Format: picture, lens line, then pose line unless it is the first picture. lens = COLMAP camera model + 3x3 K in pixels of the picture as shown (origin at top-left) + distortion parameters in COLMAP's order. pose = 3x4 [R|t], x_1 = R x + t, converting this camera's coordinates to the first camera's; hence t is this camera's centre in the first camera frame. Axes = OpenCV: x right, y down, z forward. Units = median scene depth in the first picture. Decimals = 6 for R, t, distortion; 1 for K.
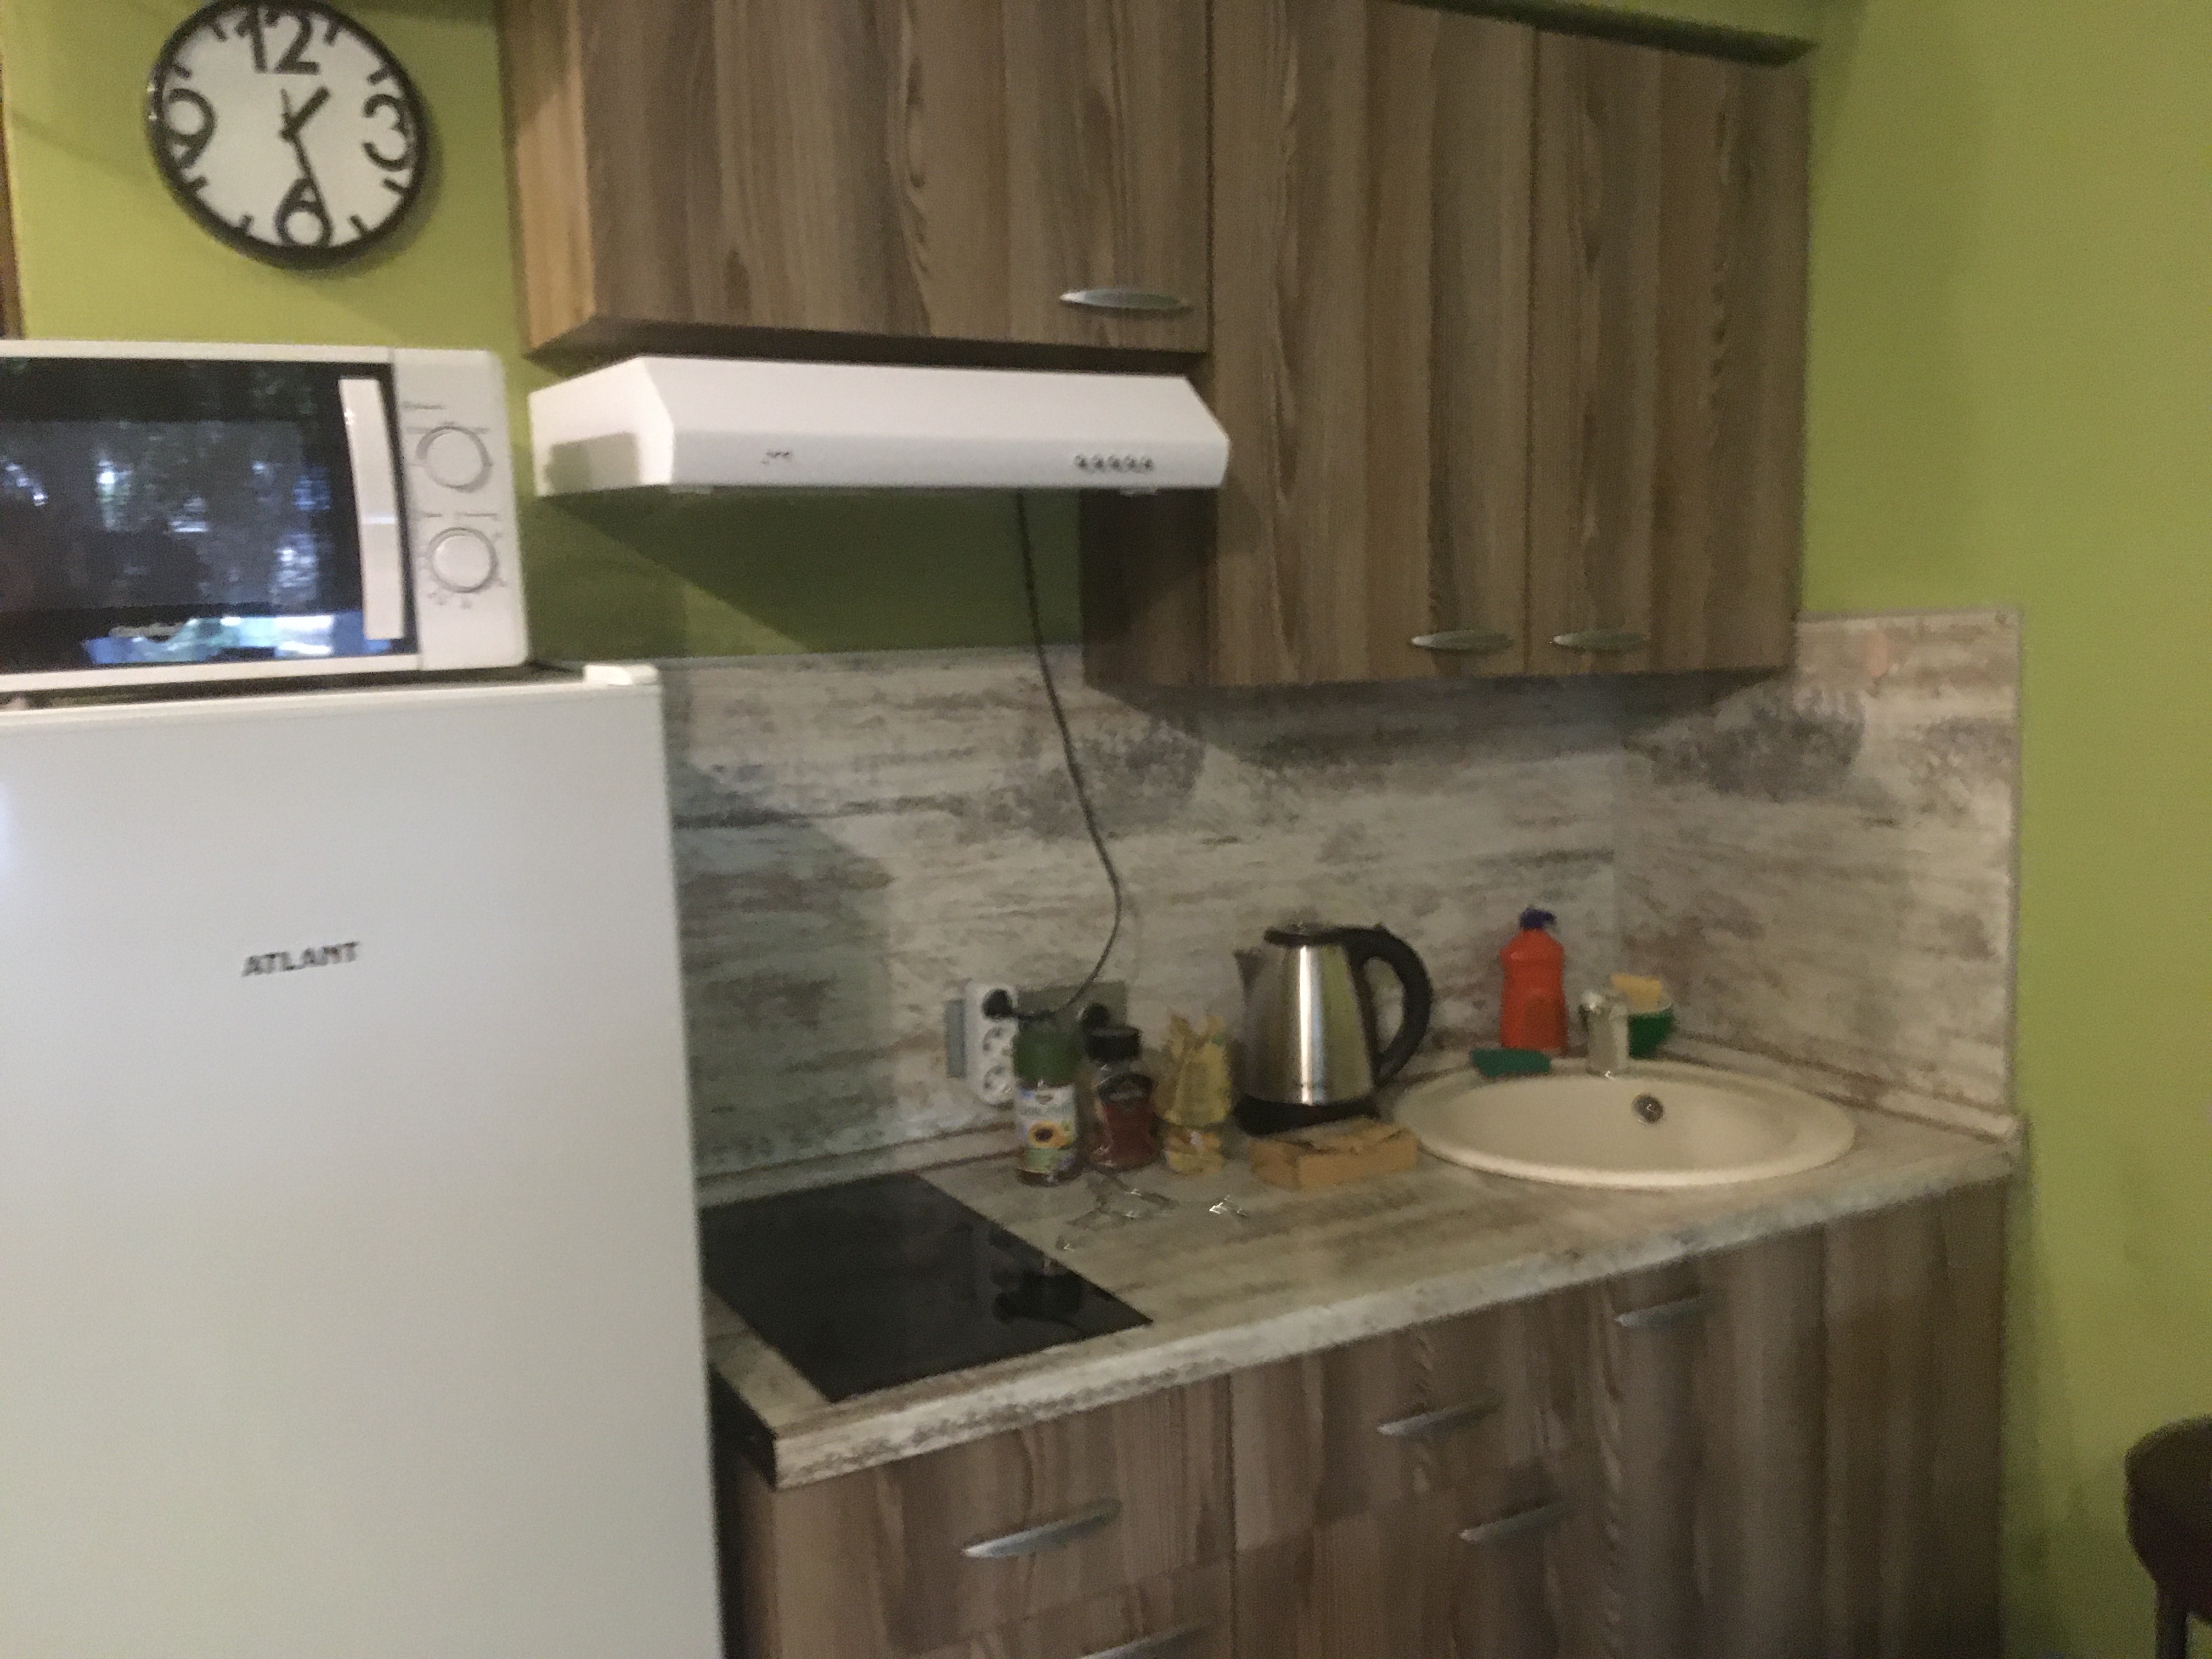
lens RADIAL K [[1868.3, 0, 1106.0], [0, 1868.3, 829.5], [0, 0, 1]] dist [0.123512, -0.190436]
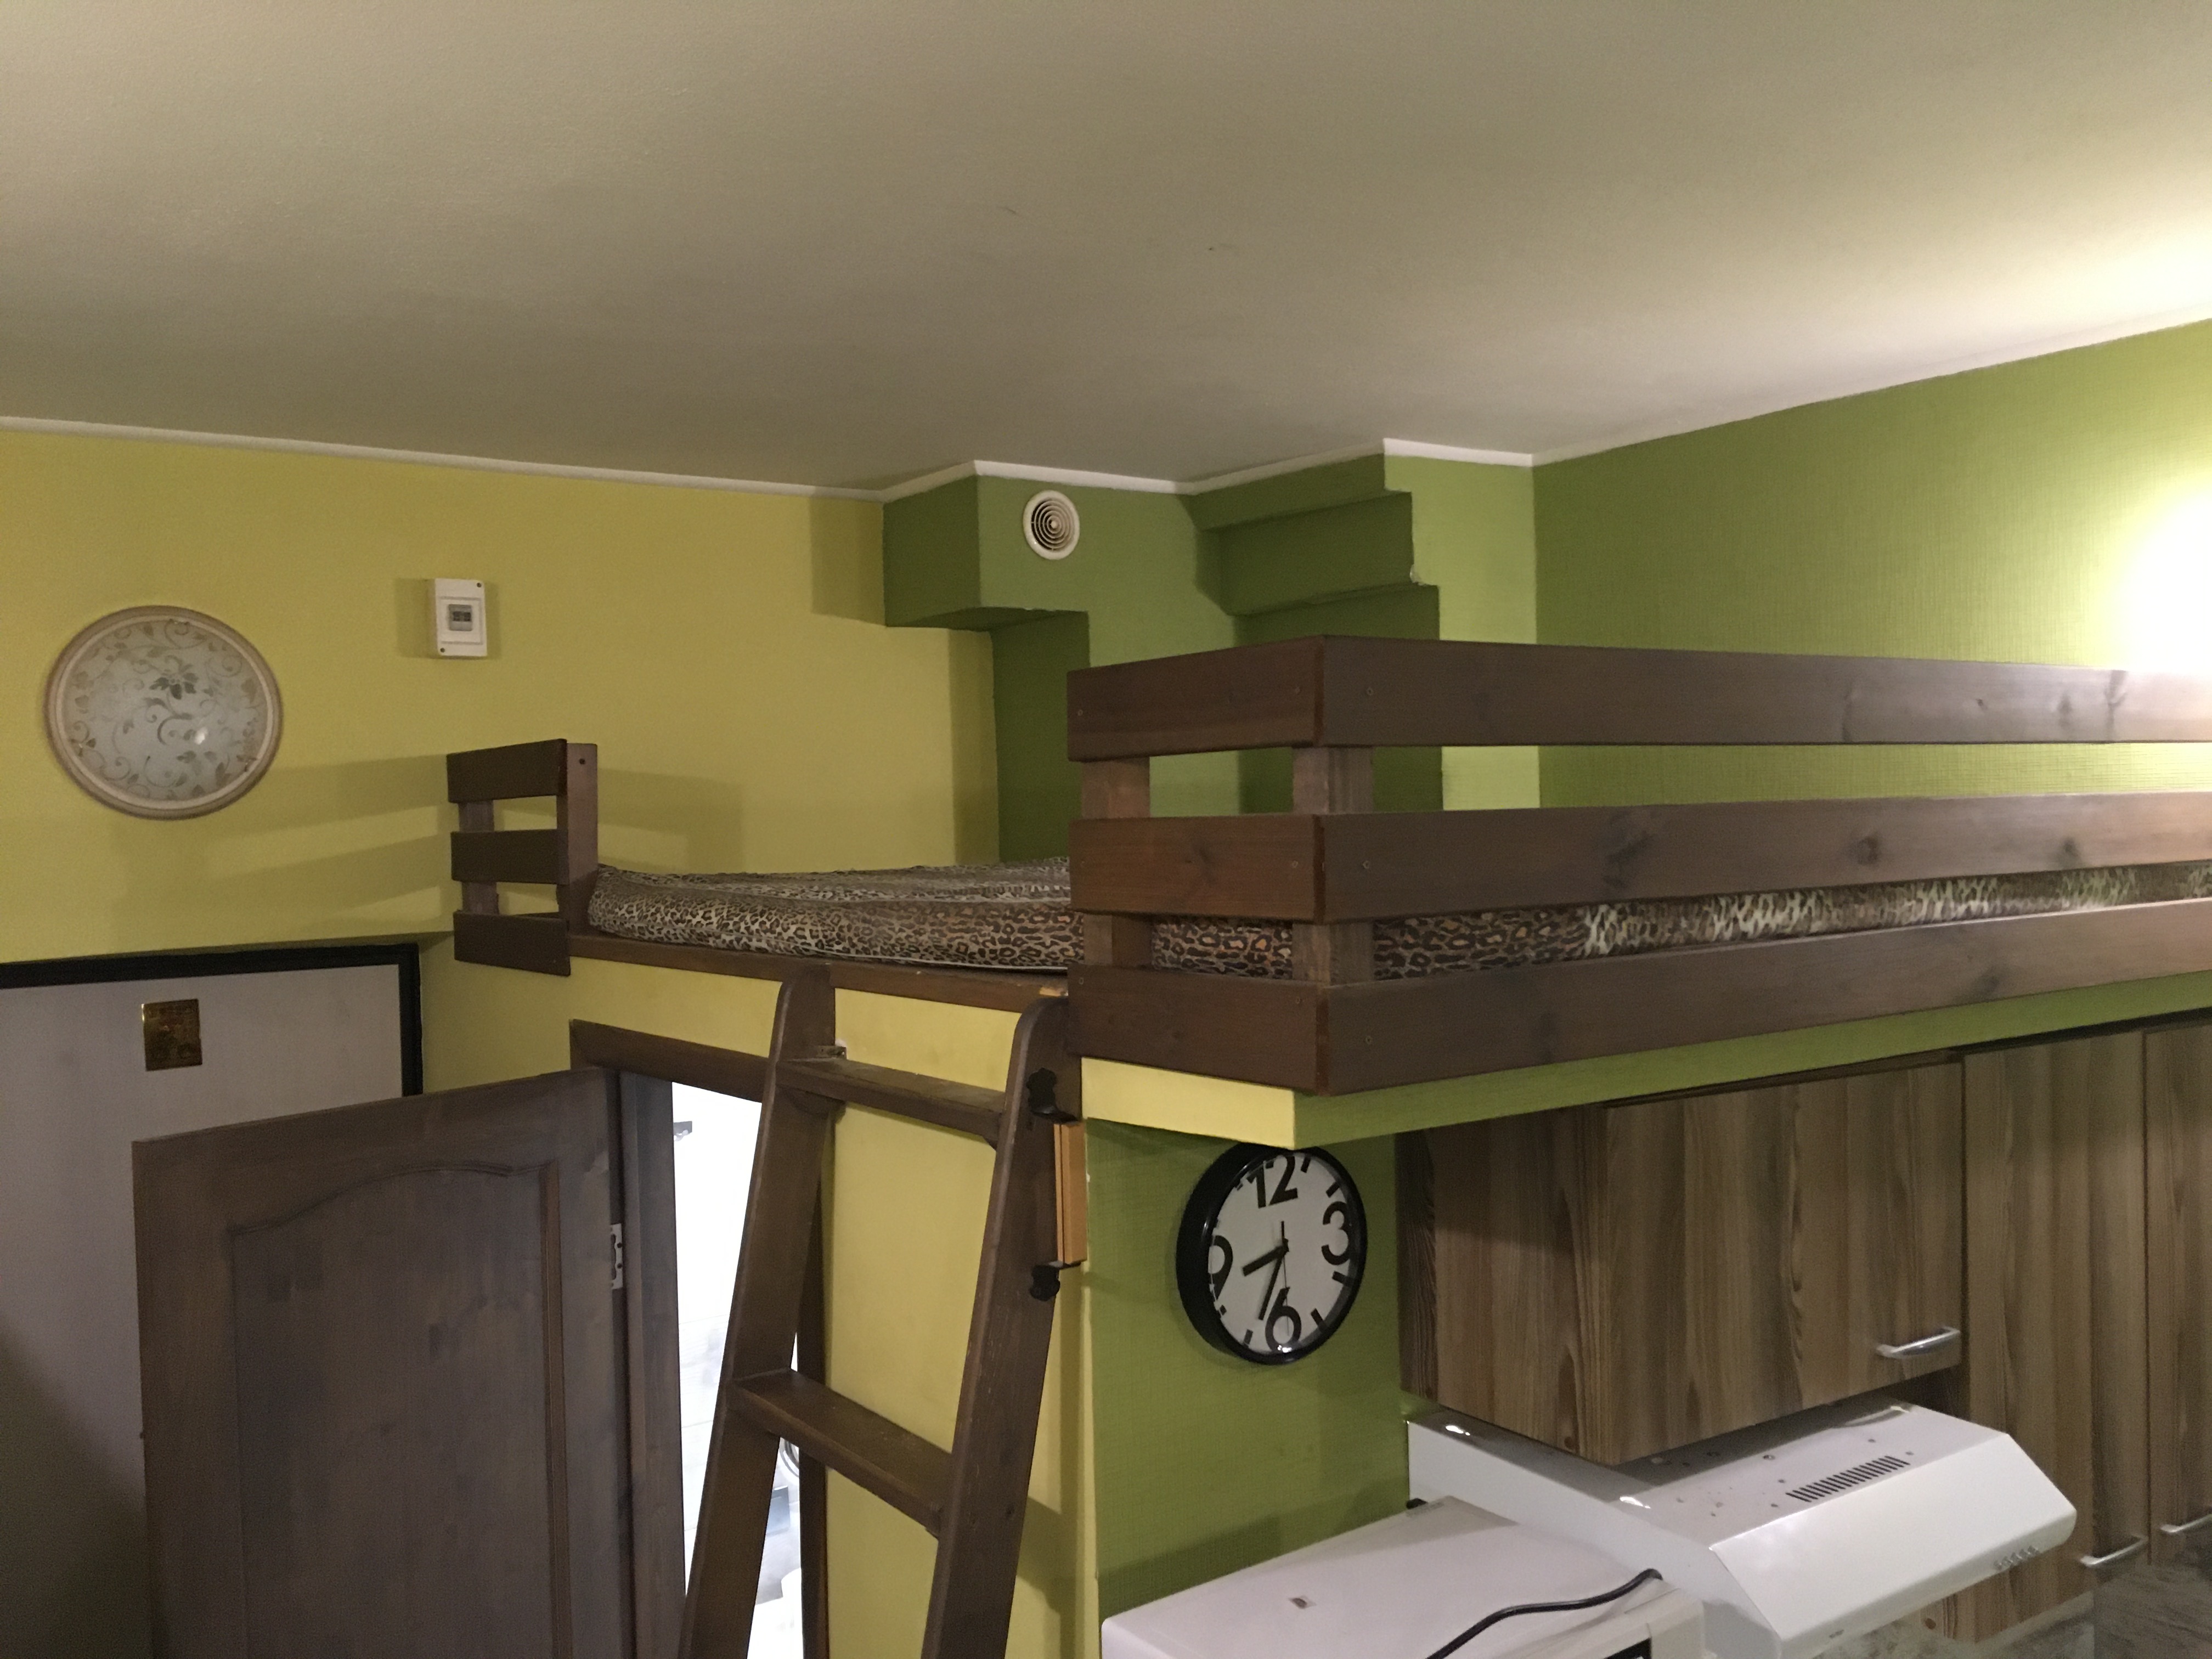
lens RADIAL K [[1868.3, 0, 1106.0], [0, 1868.3, 829.5], [0, 0, 1]] dist [0.123512, -0.190436]
pose [[0.994105, 0.004286, 0.108340, -0.562151], [0.007514, 0.994093, -0.108273, -0.426149], [-0.108164, 0.108448, 0.988200, -0.135257]]
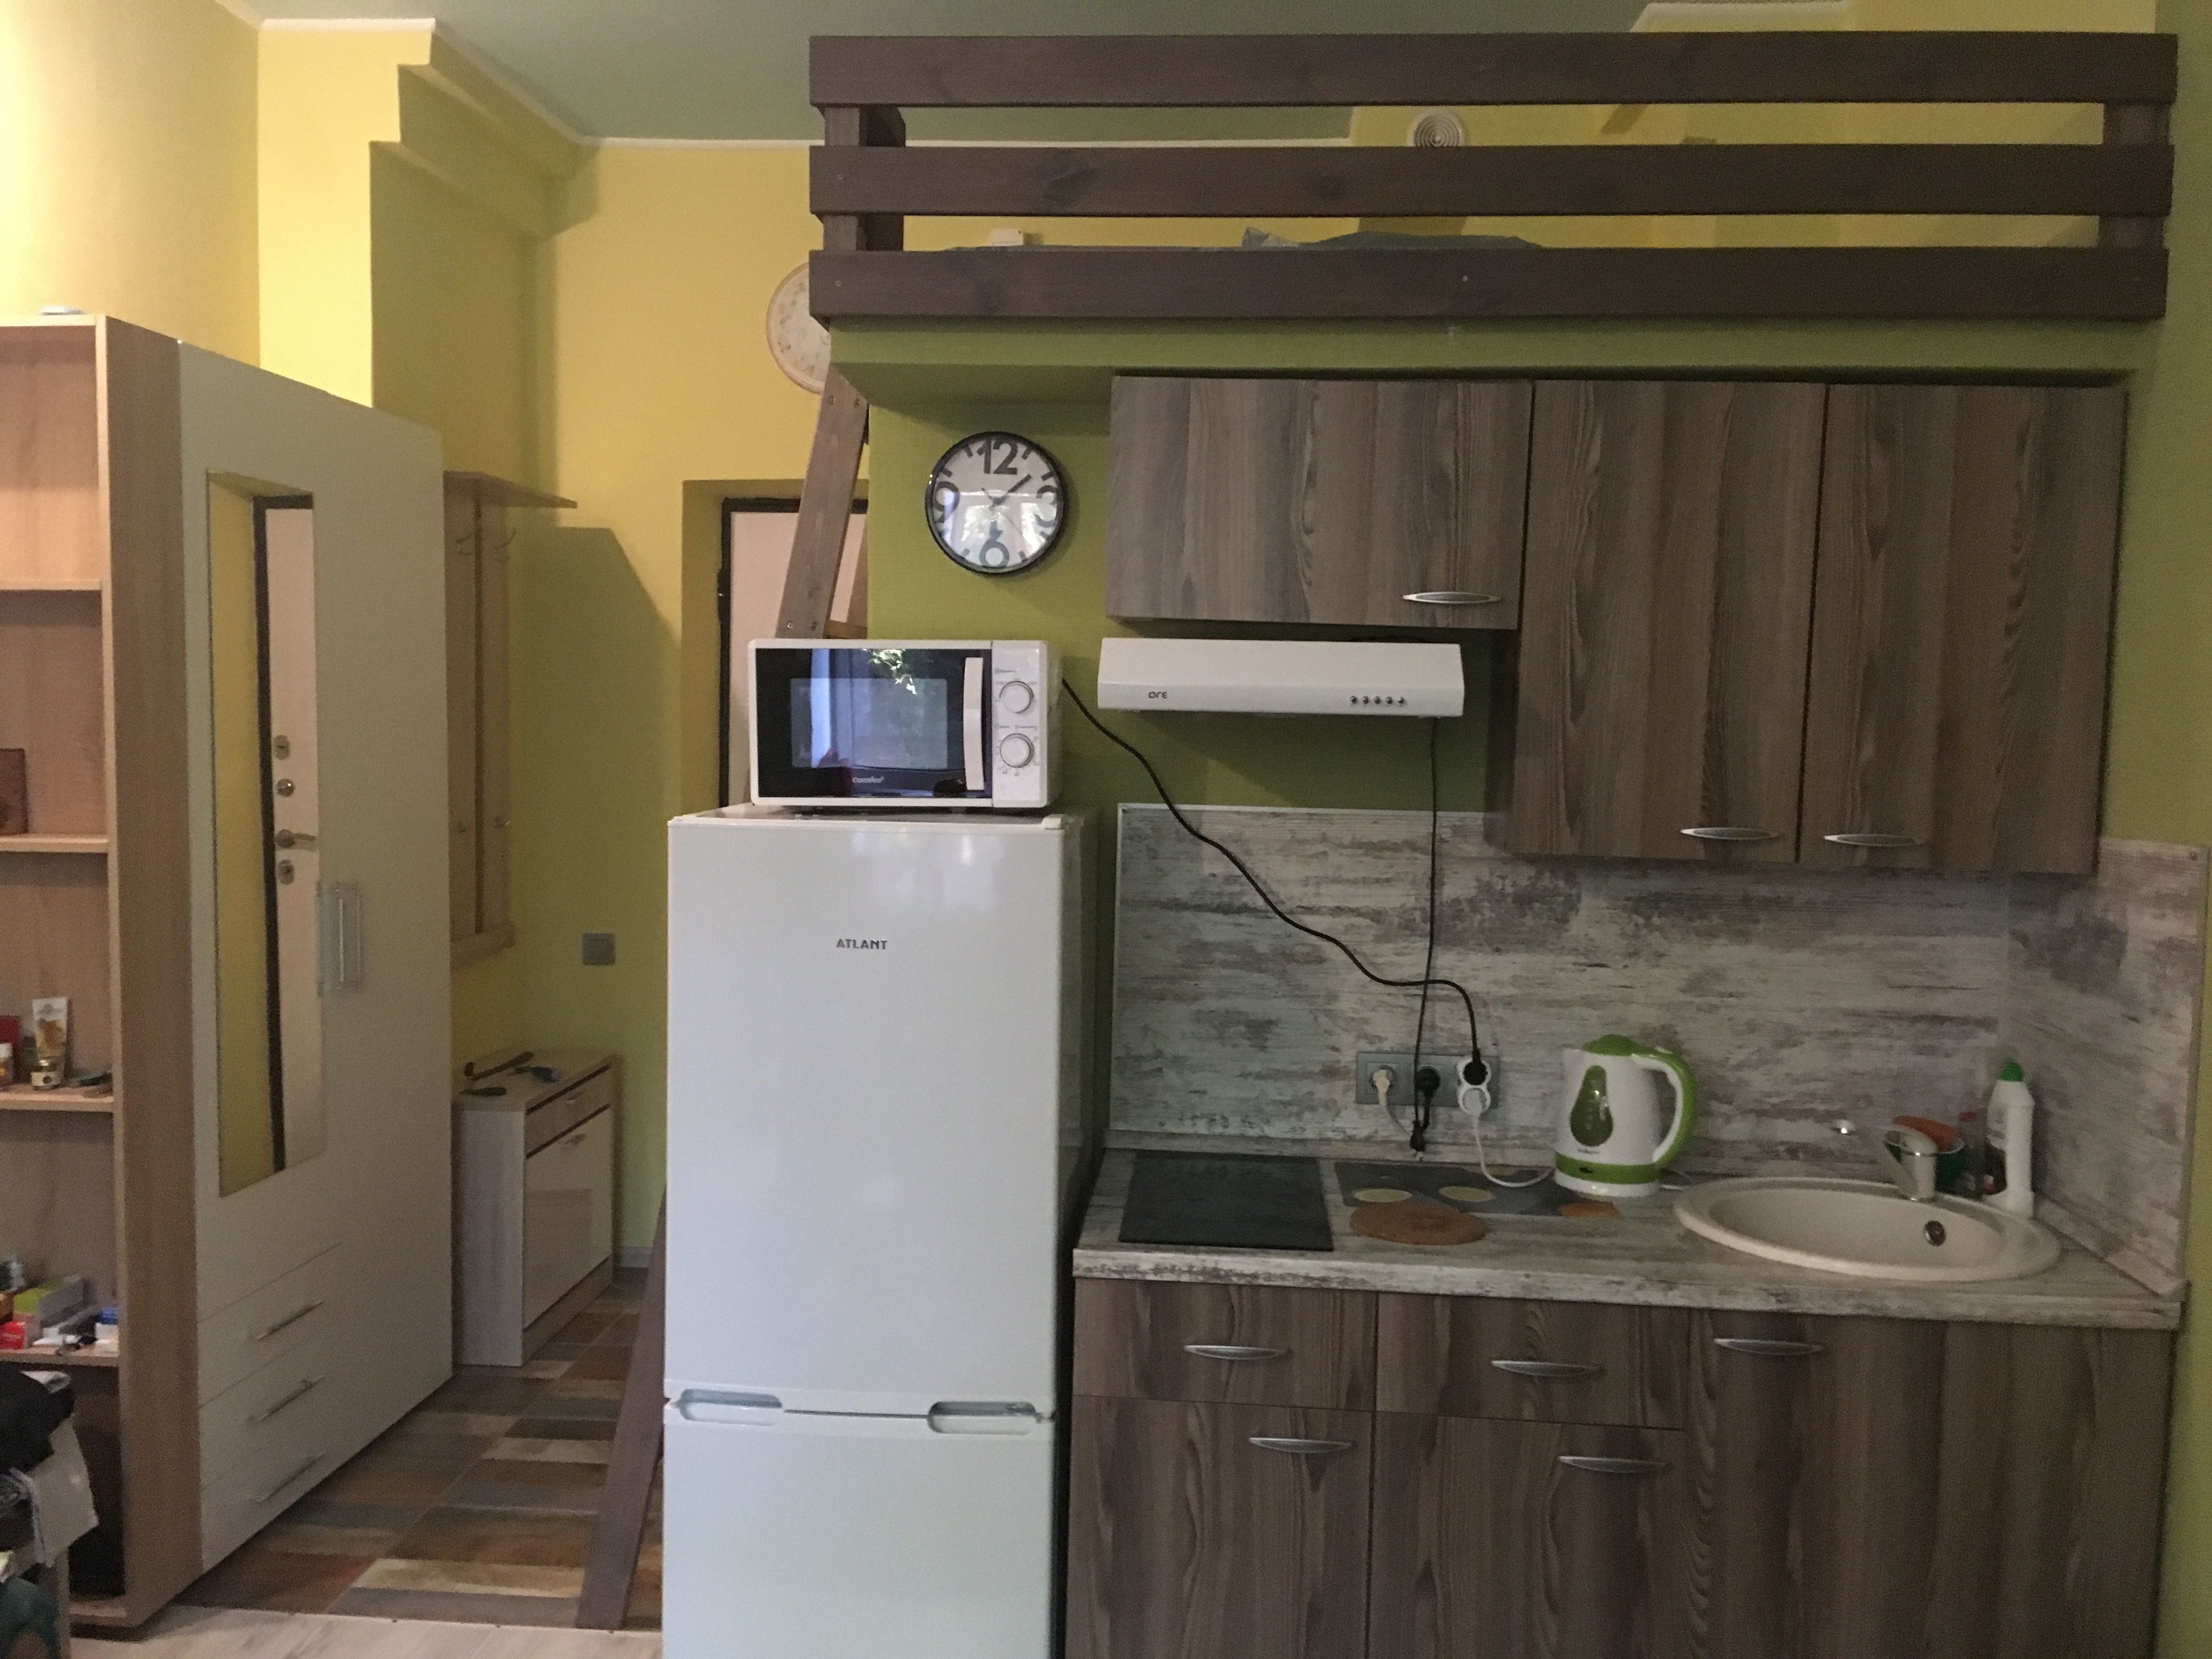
lens RADIAL K [[1873.6, 0, 1106.0], [0, 1873.6, 829.5], [0, 0, 1]] dist [0.133011, -0.217384]
pose [[0.840536, 0.083735, -0.535245, 0.546965], [-0.108561, 0.993977, -0.014981, -0.036691], [0.530767, 0.070699, 0.844564, -0.376018]]
